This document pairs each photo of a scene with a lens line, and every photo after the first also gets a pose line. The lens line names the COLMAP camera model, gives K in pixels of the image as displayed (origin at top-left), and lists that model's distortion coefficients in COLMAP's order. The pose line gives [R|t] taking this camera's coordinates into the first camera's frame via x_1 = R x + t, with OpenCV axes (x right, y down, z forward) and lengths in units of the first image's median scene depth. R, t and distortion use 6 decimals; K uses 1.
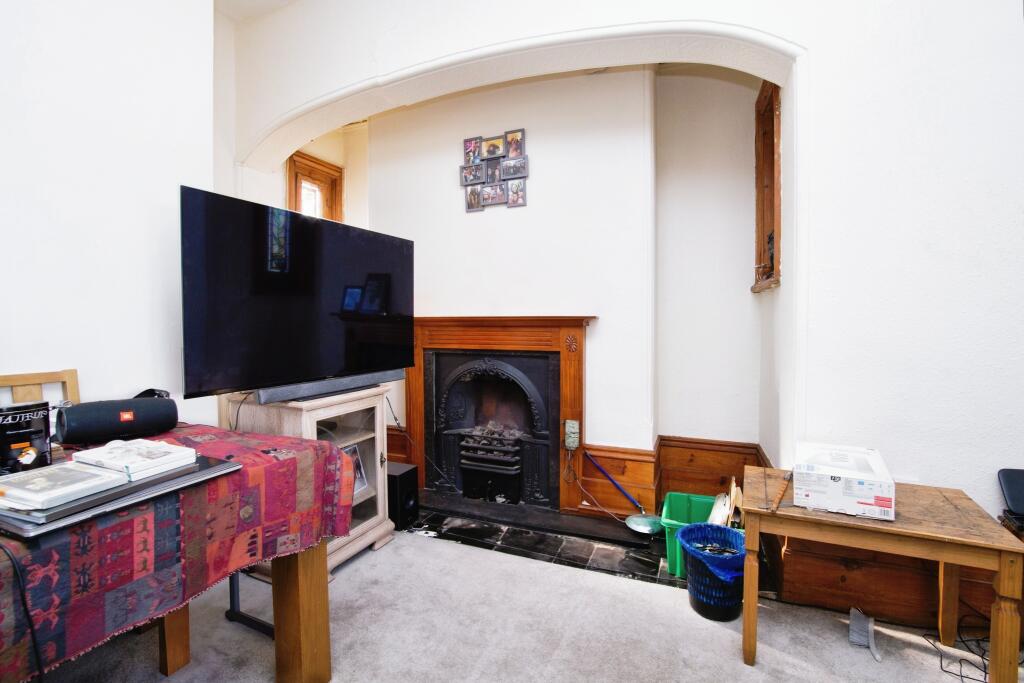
lens RADIAL K [[511.3, 0, 457.2], [0, 511.3, 338.3], [0, 0, 1]] dist [0.000067, 0.000273]
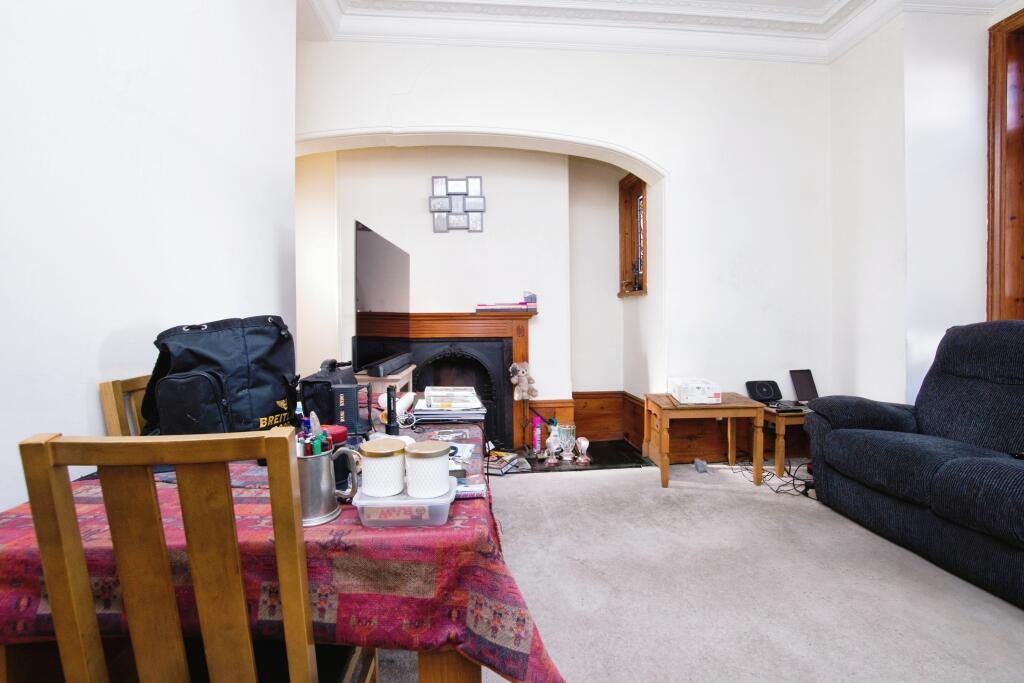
lens RADIAL K [[476.9, 0, 520.3], [0, 476.9, 332.5], [0, 0, 1]] dist [-0.045861, 0.014516]
pose [[0.878535, -0.016426, 0.477395, -0.424147], [0.021352, 0.999760, -0.004892, 0.021299], [-0.477200, 0.014491, 0.878675, -0.185666]]
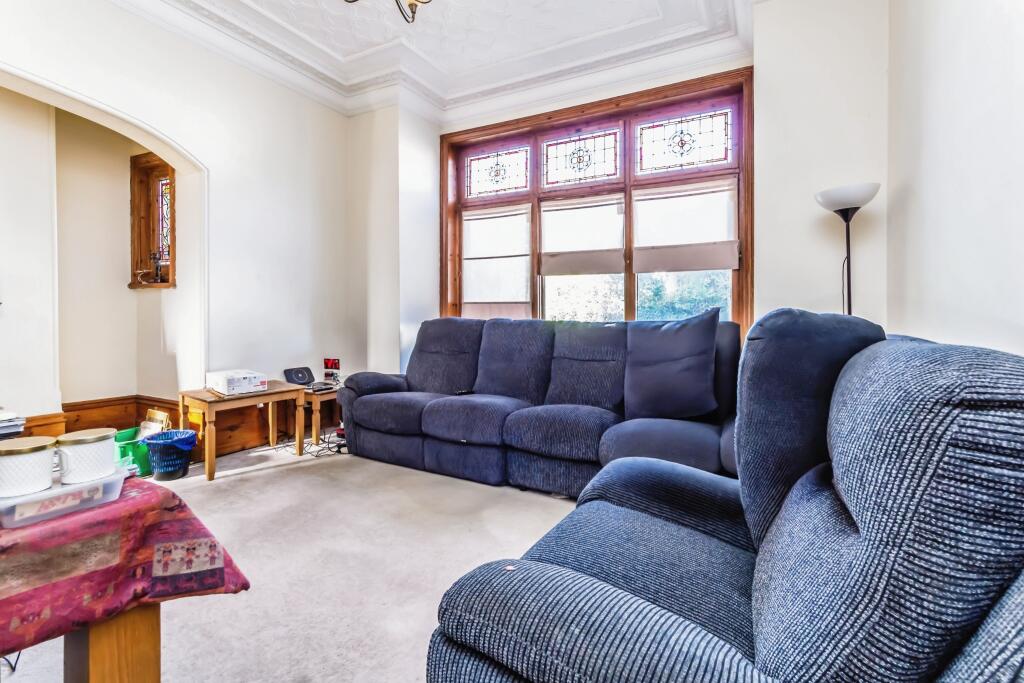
lens RADIAL K [[476.9, 0, 520.3], [0, 476.9, 332.5], [0, 0, 1]] dist [-0.045861, 0.014516]
pose [[0.093617, -0.034243, 0.995019, -0.620463], [0.028871, 0.999081, 0.031666, 0.021638], [-0.995190, 0.025762, 0.094520, -0.212342]]
